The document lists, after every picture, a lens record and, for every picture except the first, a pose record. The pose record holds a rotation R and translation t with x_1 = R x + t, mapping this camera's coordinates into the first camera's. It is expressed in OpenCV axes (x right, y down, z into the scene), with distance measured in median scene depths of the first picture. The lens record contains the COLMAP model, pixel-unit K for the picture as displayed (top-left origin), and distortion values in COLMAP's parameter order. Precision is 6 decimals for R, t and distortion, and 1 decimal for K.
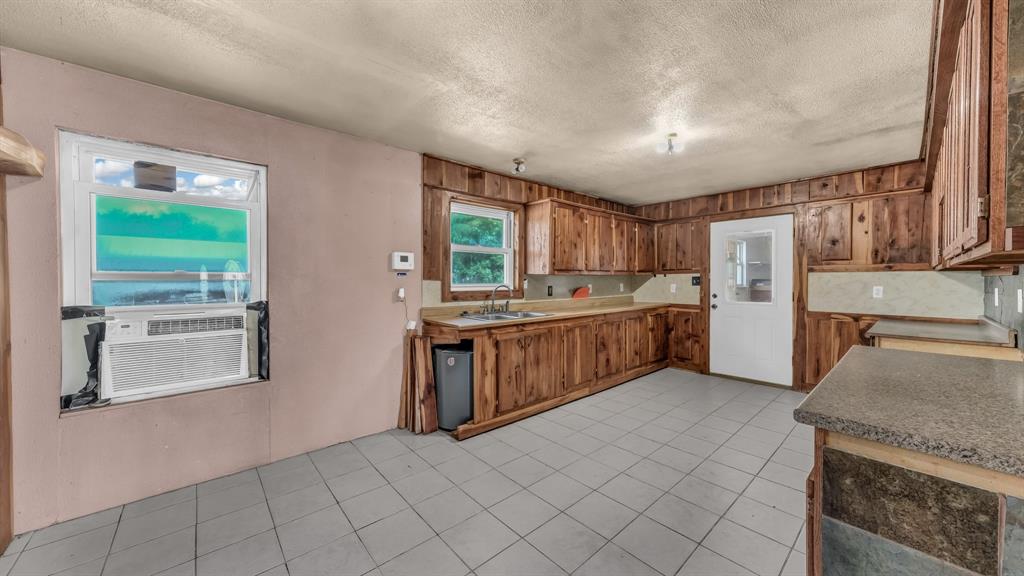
lens RADIAL K [[354.9, 0, 520.8], [0, 354.9, 286.7], [0, 0, 1]] dist [0.005037, 0.001126]
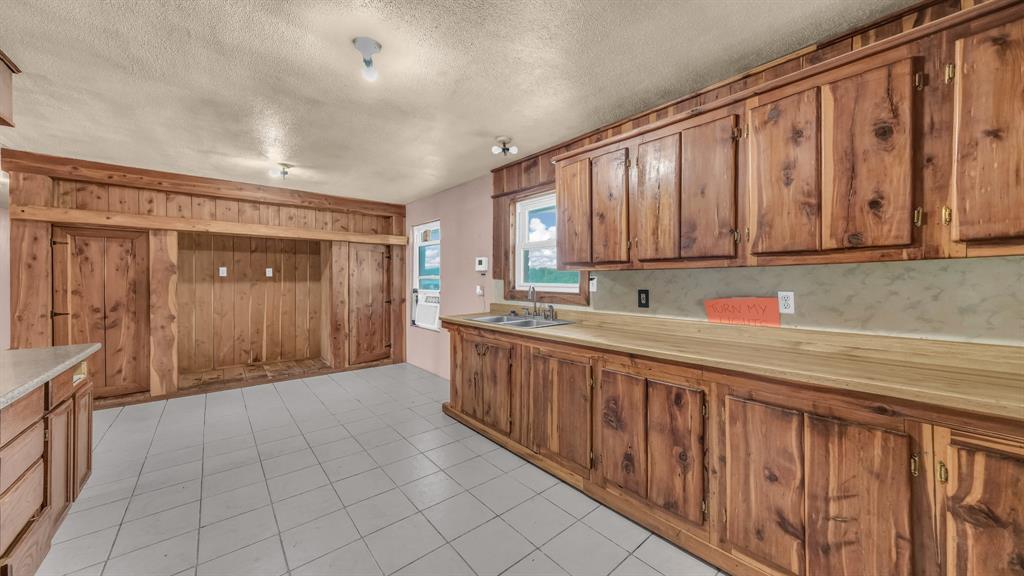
lens RADIAL K [[354.9, 0, 503.5], [0, 354.9, 280.2], [0, 0, 1]] dist [0.005037, 0.001126]
pose [[-0.040920, 0.005269, -0.999149, 0.773998], [-0.018761, 0.999806, 0.006041, -0.020017], [0.998986, 0.018992, -0.040813, 0.942644]]
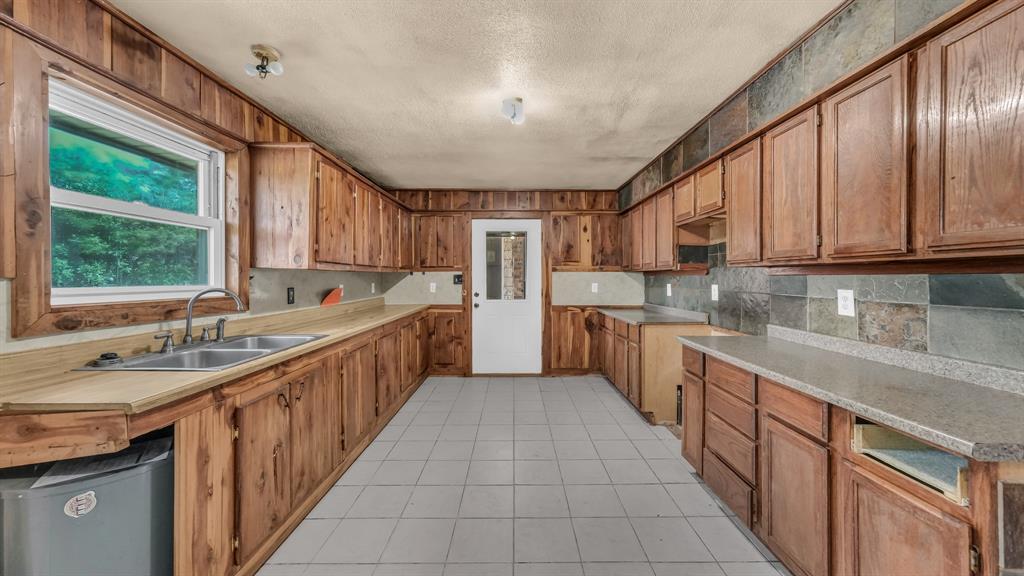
lens RADIAL K [[354.9, 0, 513.0], [0, 354.9, 280.2], [0, 0, 1]] dist [0.005037, 0.001126]
pose [[0.675832, -0.004216, 0.737044, -0.134689], [0.014721, 0.999861, -0.007779, -0.006021], [-0.736909, 0.016108, 0.675800, 0.339057]]
